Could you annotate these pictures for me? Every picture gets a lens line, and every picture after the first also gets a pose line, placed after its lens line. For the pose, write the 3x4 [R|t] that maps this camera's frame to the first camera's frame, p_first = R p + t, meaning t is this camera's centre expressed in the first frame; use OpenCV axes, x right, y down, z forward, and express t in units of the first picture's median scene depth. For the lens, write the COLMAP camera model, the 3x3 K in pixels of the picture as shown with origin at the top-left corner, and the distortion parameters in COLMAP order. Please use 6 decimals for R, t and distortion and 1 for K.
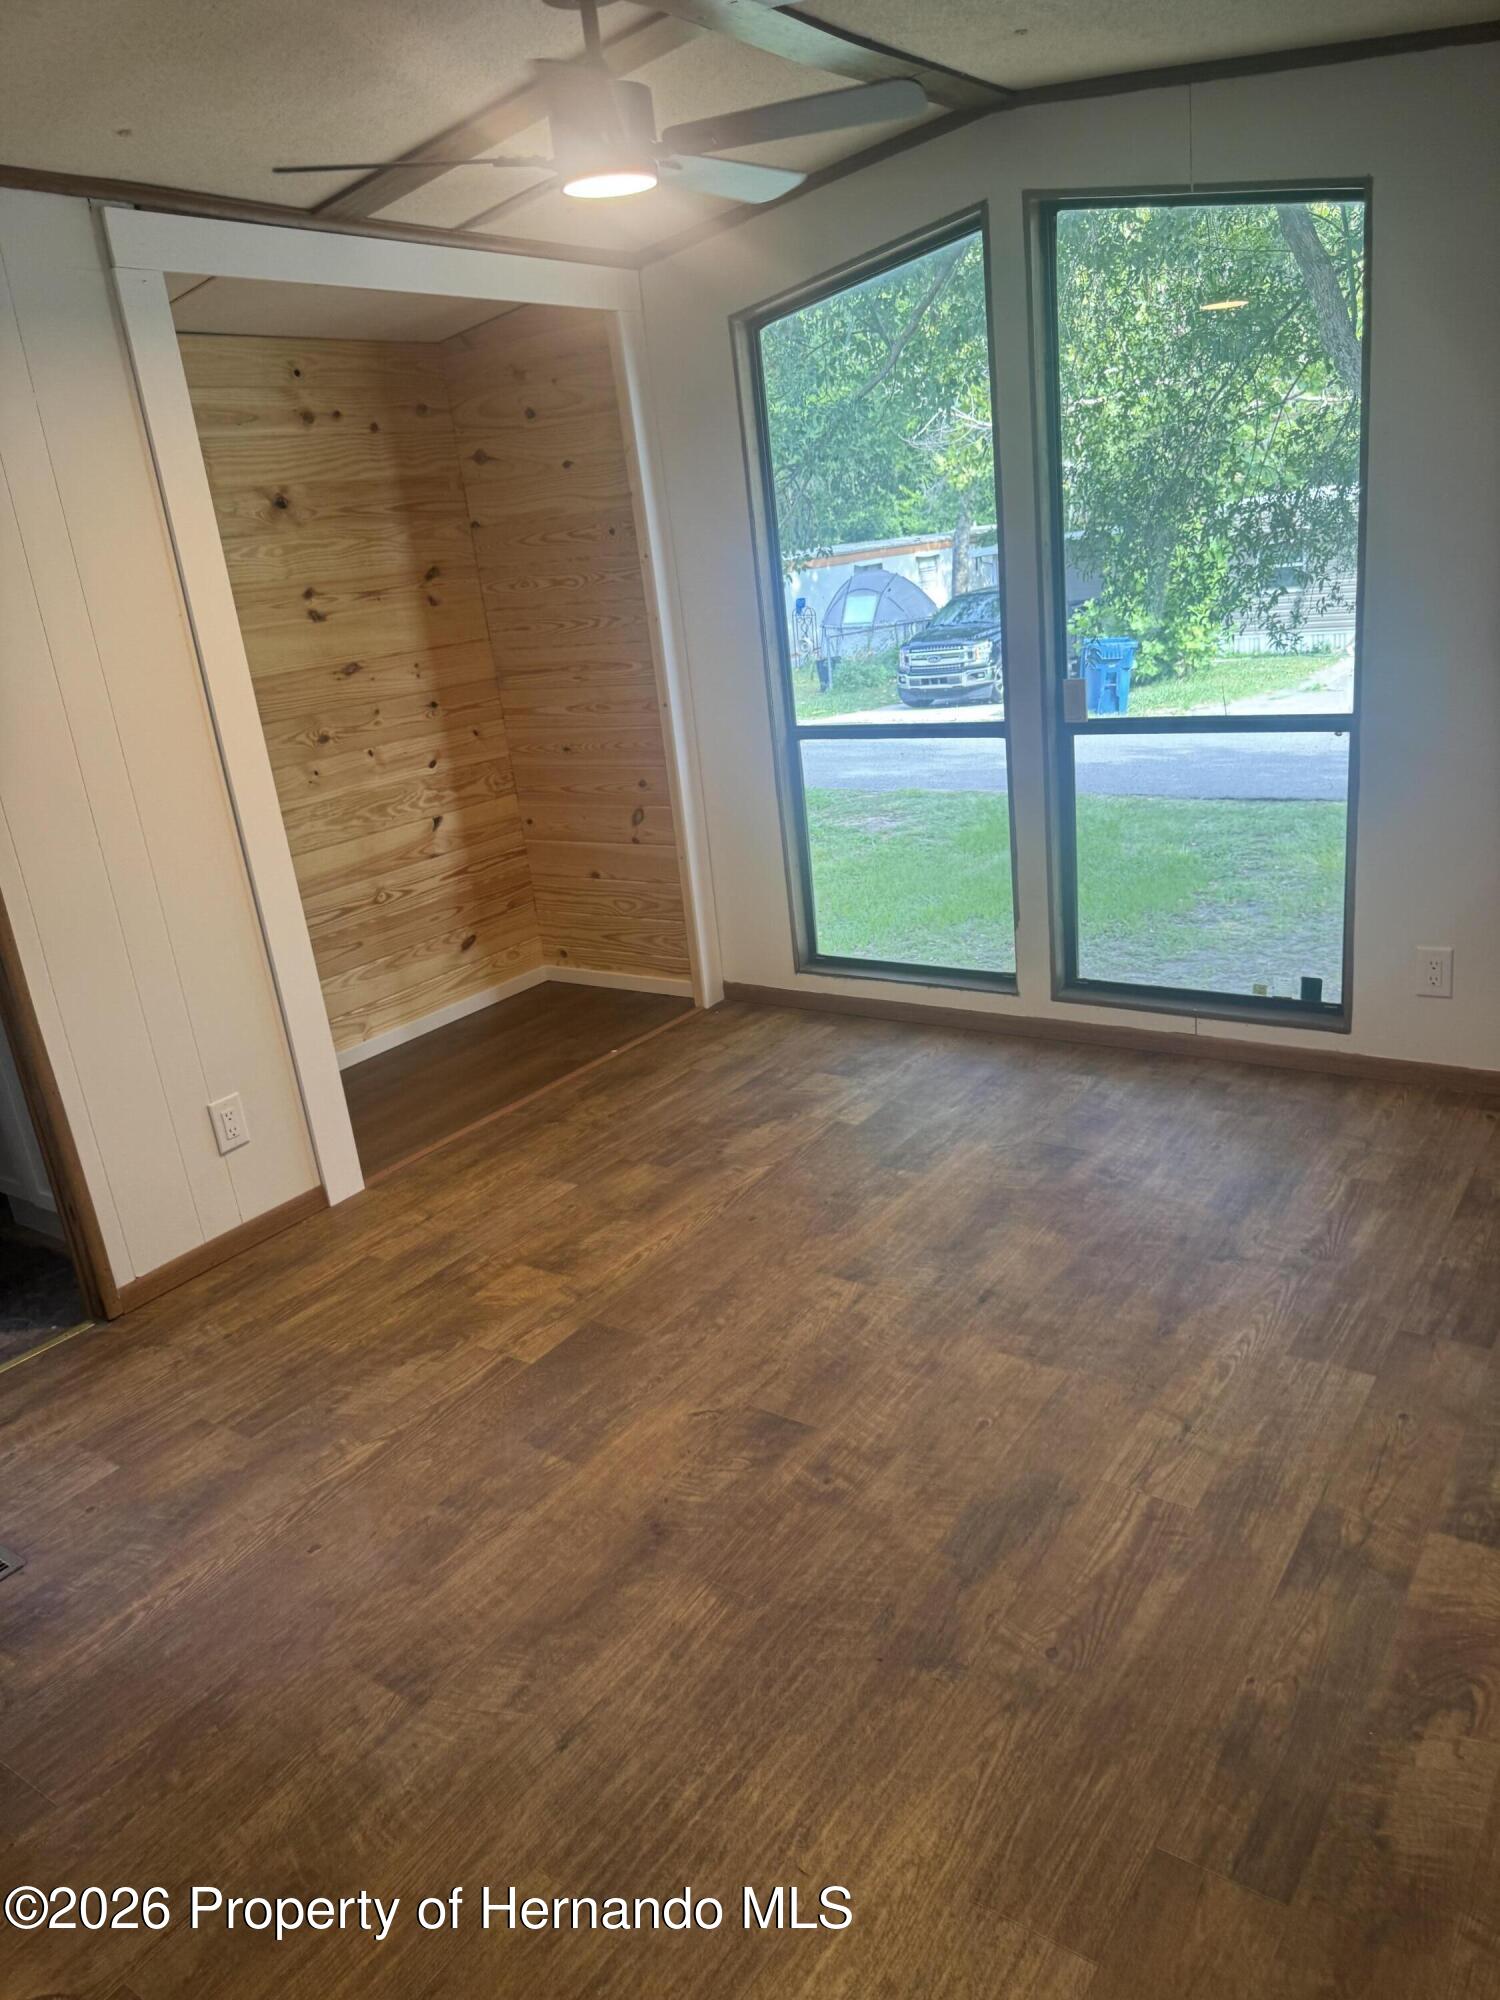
lens RADIAL K [[1413.9, 0, 724.5], [0, 1413.9, 1004.5], [0, 0, 1]] dist [0.043632, -0.044305]
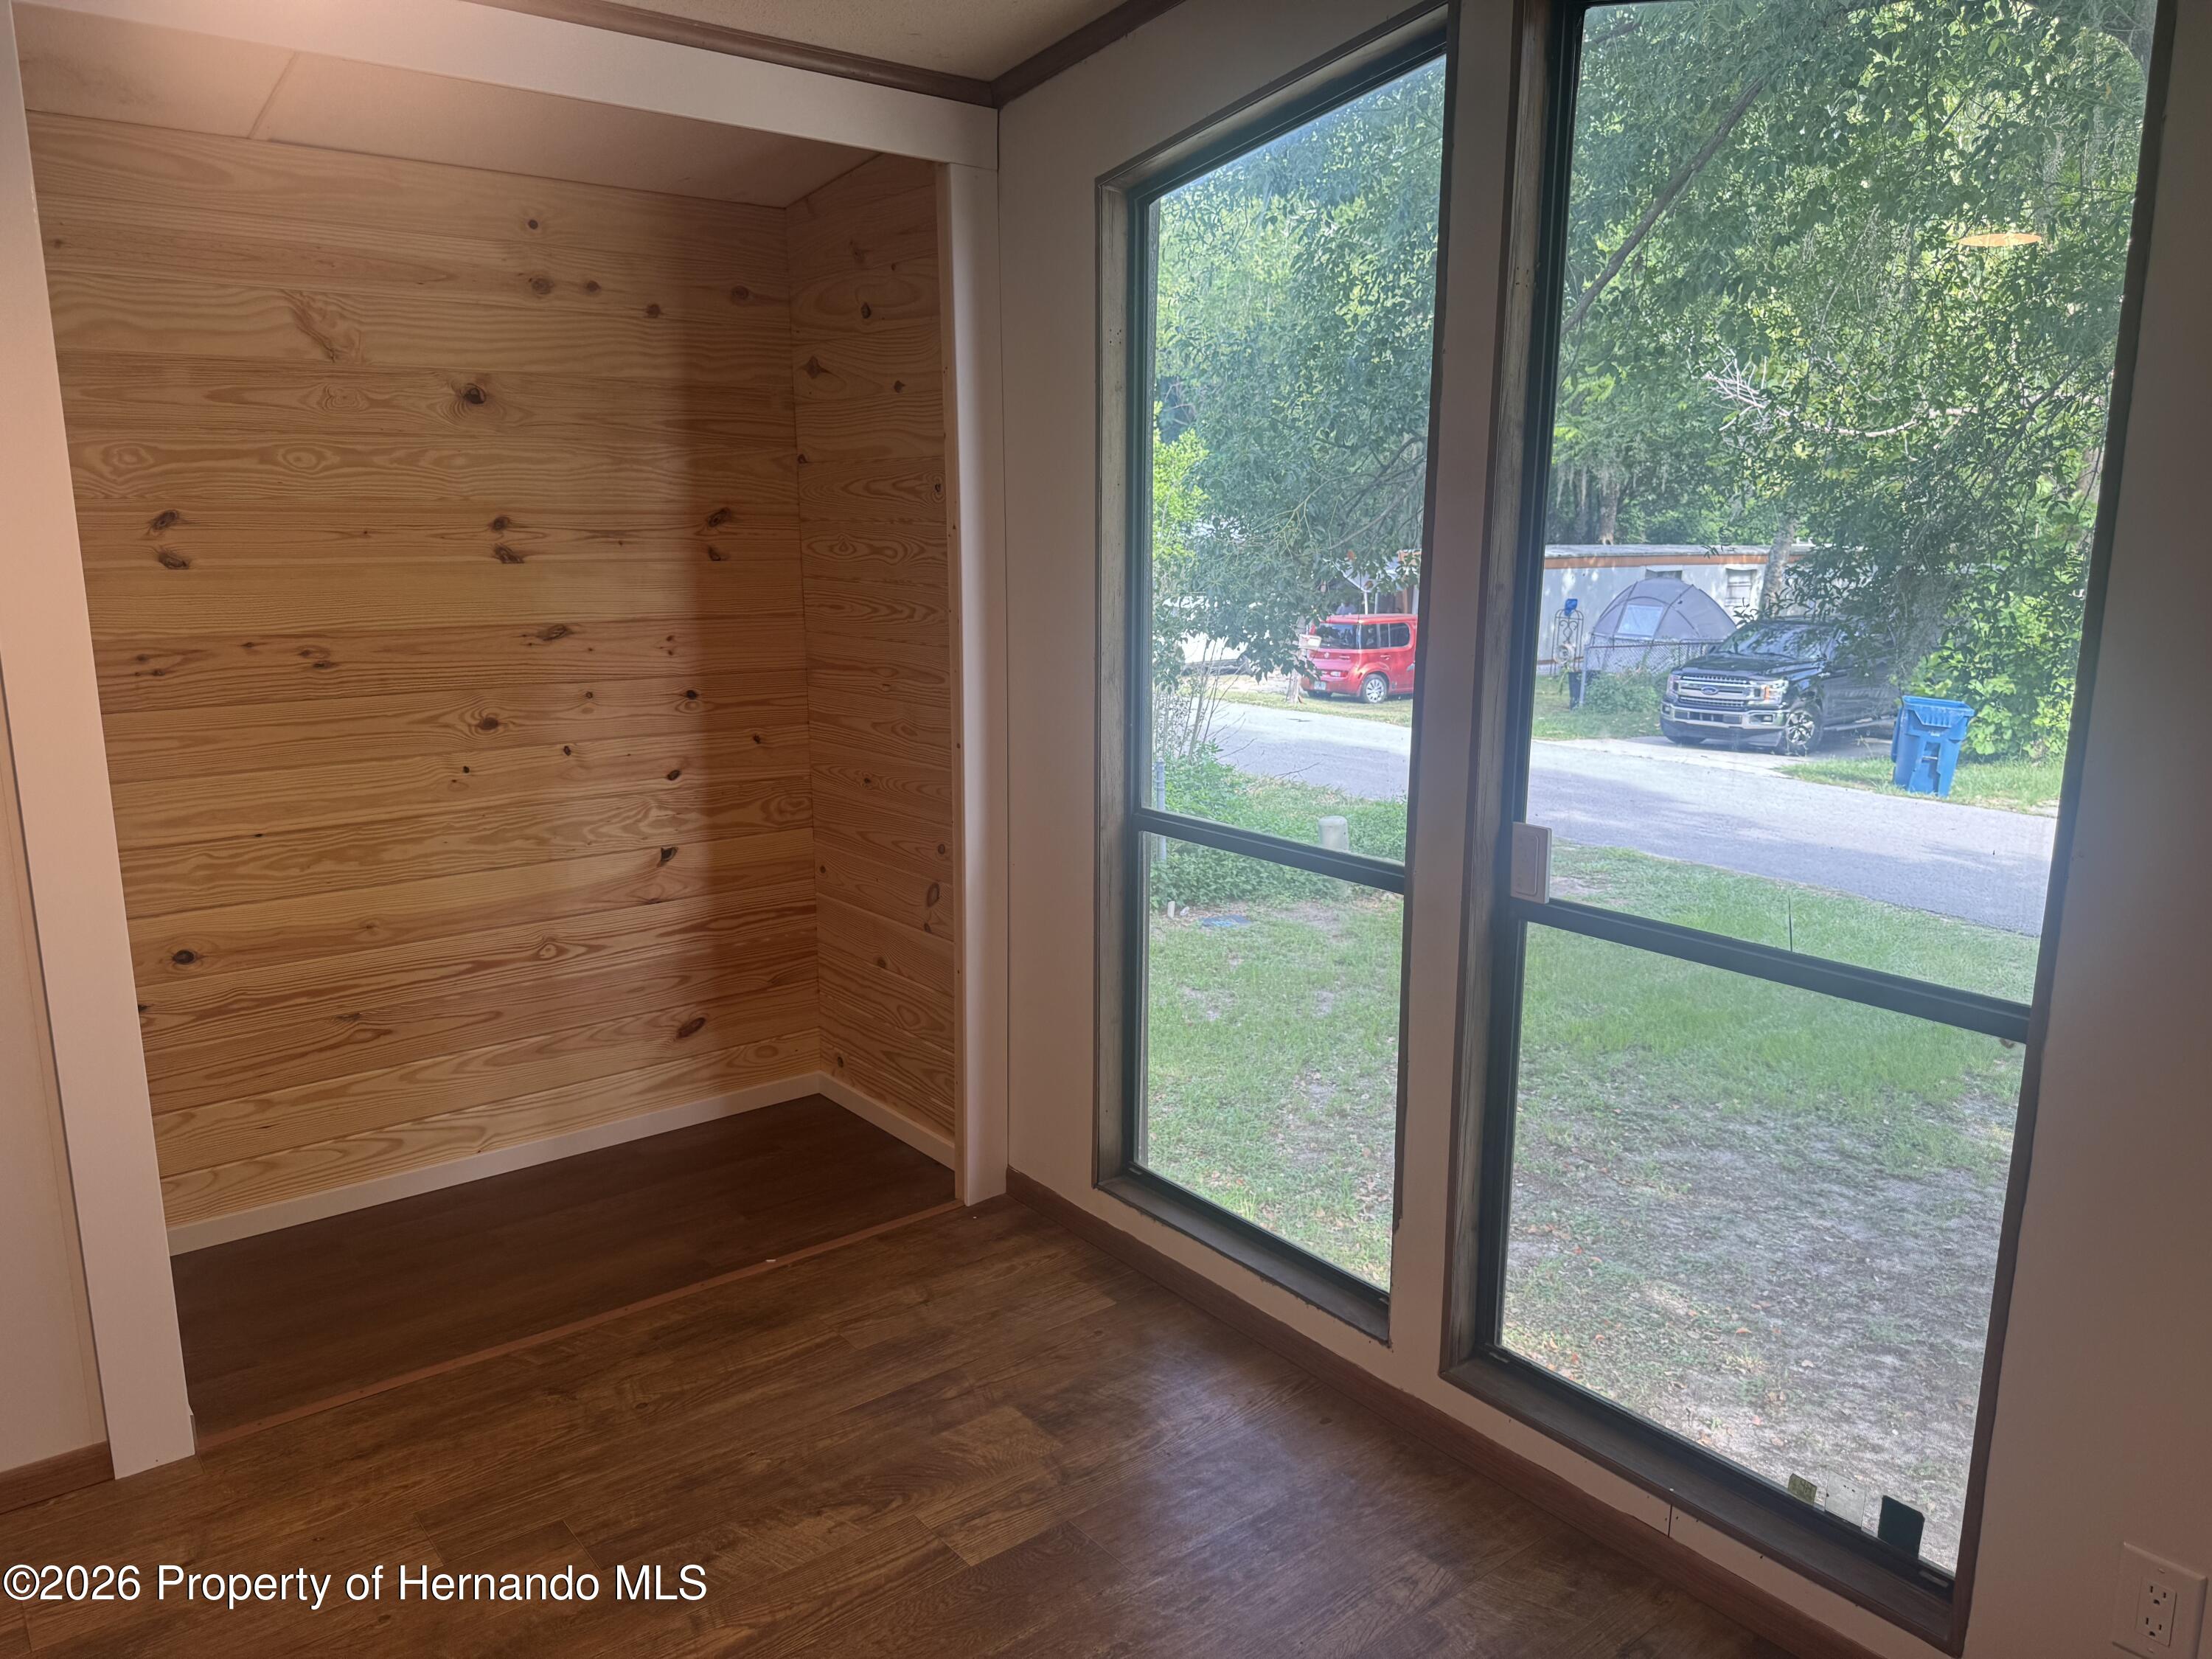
lens RADIAL K [[1563.8, 0, 1054.4], [0, 1563.8, 836.8], [0, 0, 1]] dist [0.043632, -0.044305]
pose [[0.954586, 0.164422, -0.248455, 0.238291], [-0.189246, 0.978713, -0.079411, -0.154427], [0.230110, 0.122824, 0.965383, 0.399209]]
